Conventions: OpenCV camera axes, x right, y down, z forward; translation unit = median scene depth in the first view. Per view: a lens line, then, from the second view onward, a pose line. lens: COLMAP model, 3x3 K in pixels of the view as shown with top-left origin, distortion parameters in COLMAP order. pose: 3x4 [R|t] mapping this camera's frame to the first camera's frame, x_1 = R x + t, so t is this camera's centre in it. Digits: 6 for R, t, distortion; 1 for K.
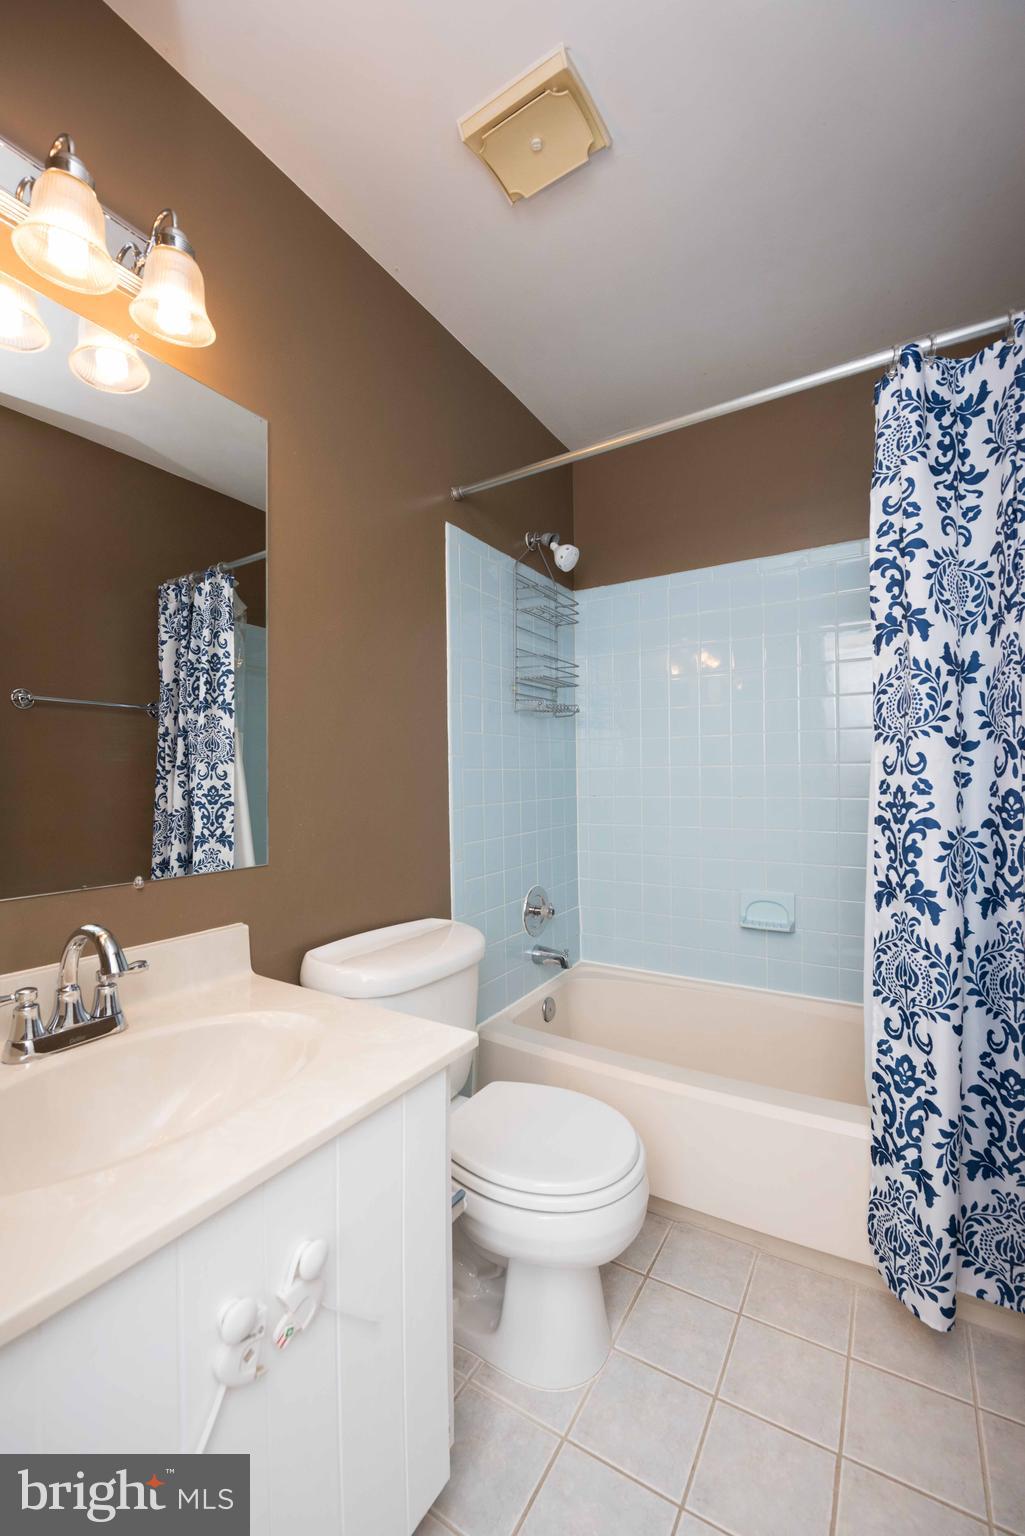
lens RADIAL K [[608.6, 0, 512.5], [0, 608.6, 768.0], [0, 0, 1]] dist [0.015477, -0.003999]
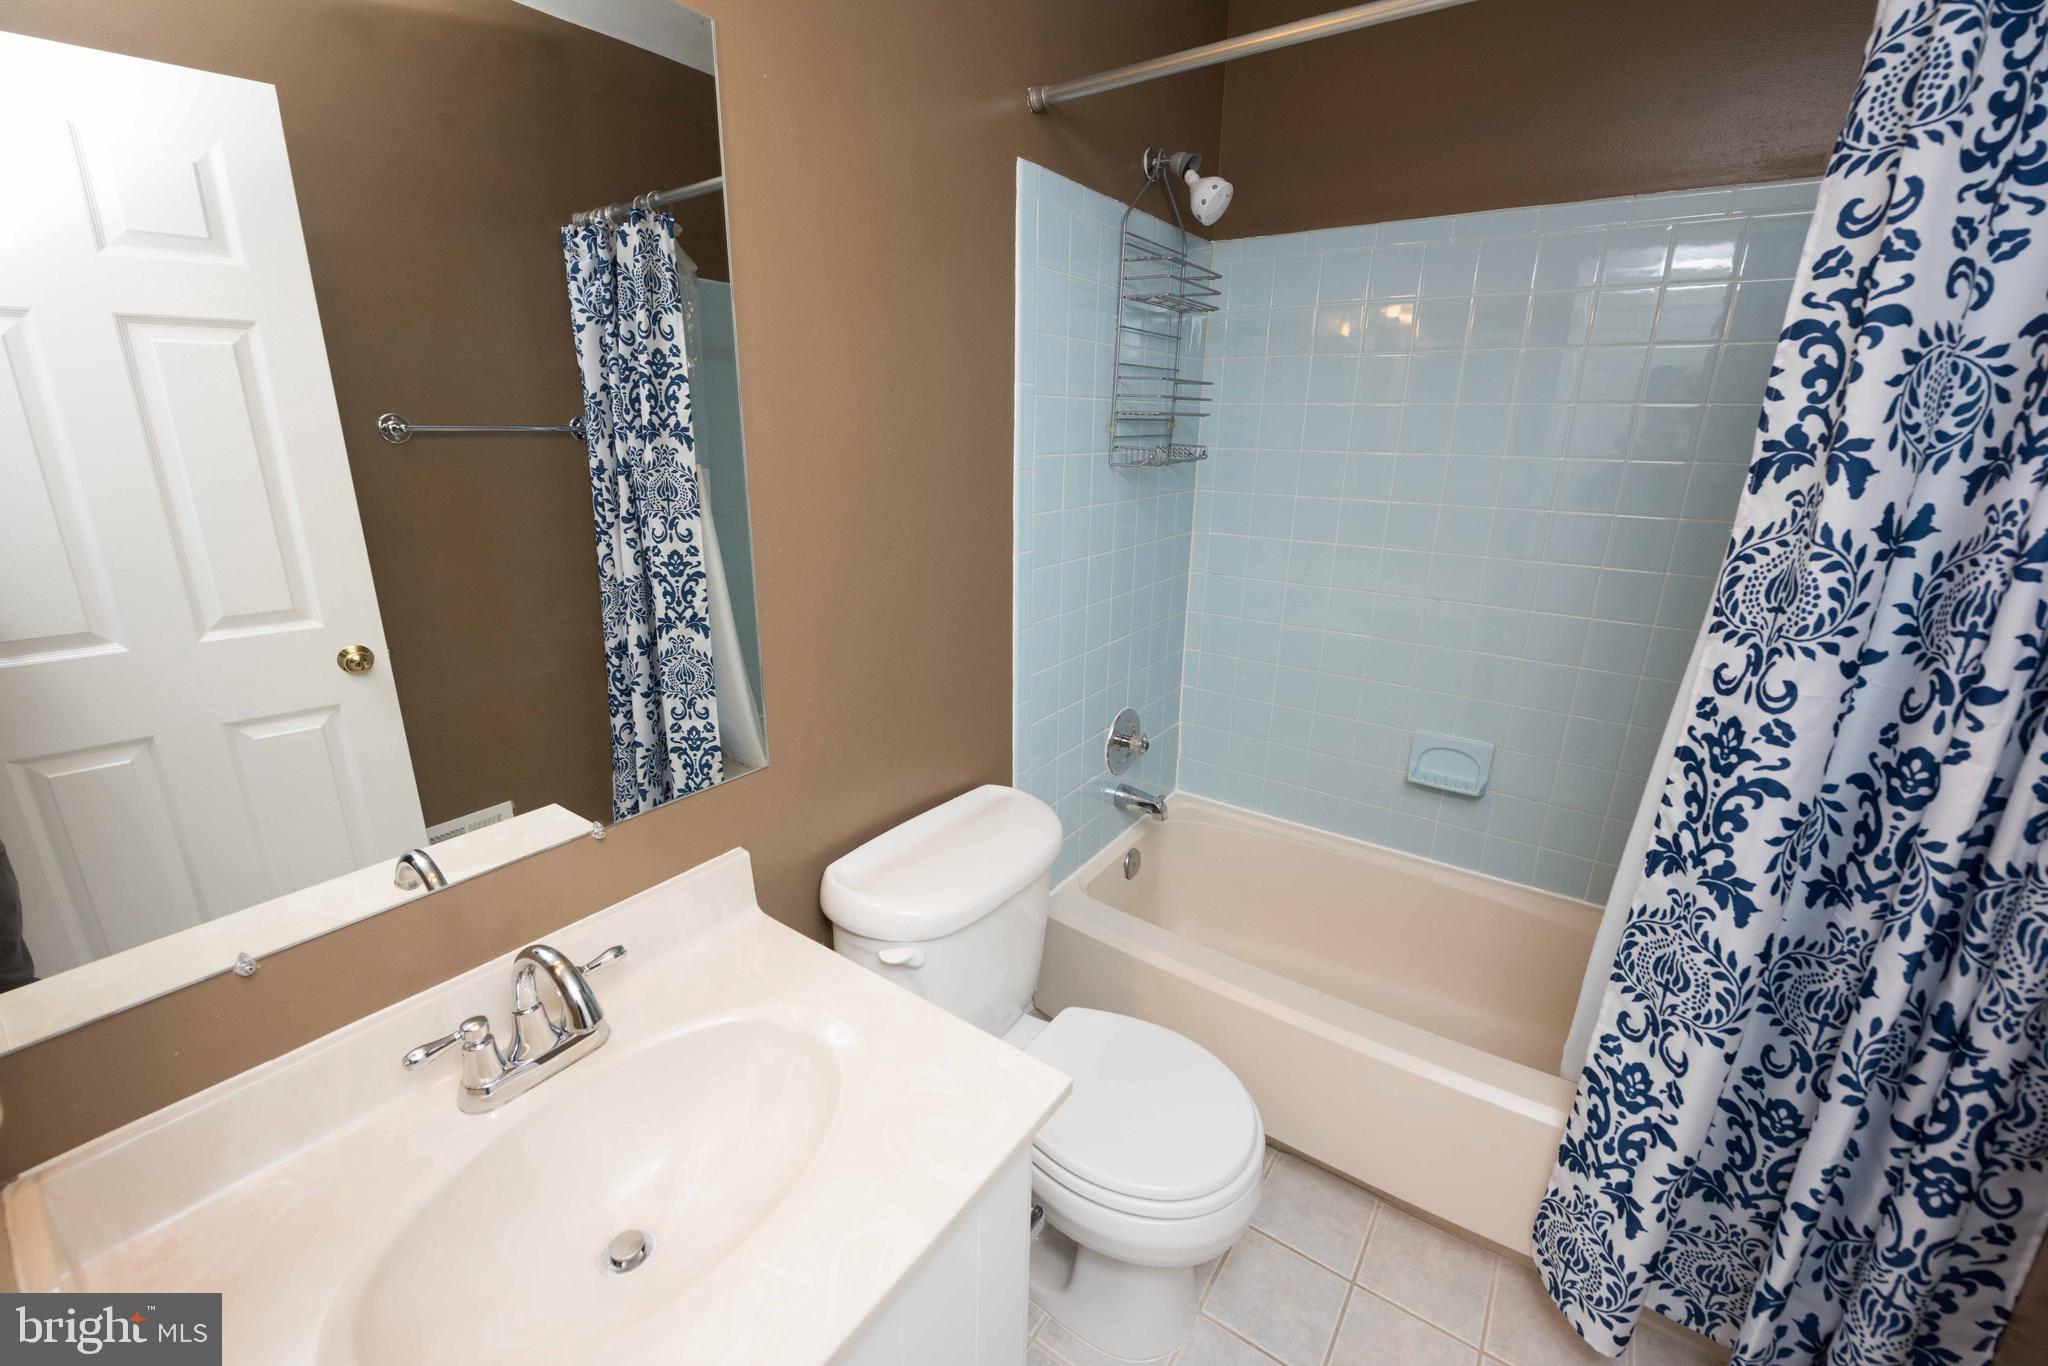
lens RADIAL K [[822.6, 0, 1010.5], [0, 822.6, 674.2], [0, 0, 1]] dist [0.001870, -0.002859]
pose [[0.997605, 0.041148, -0.055600, -0.078970], [-0.022577, 0.953496, 0.300560, -0.247250], [0.065382, -0.298585, 0.952141, 0.135795]]
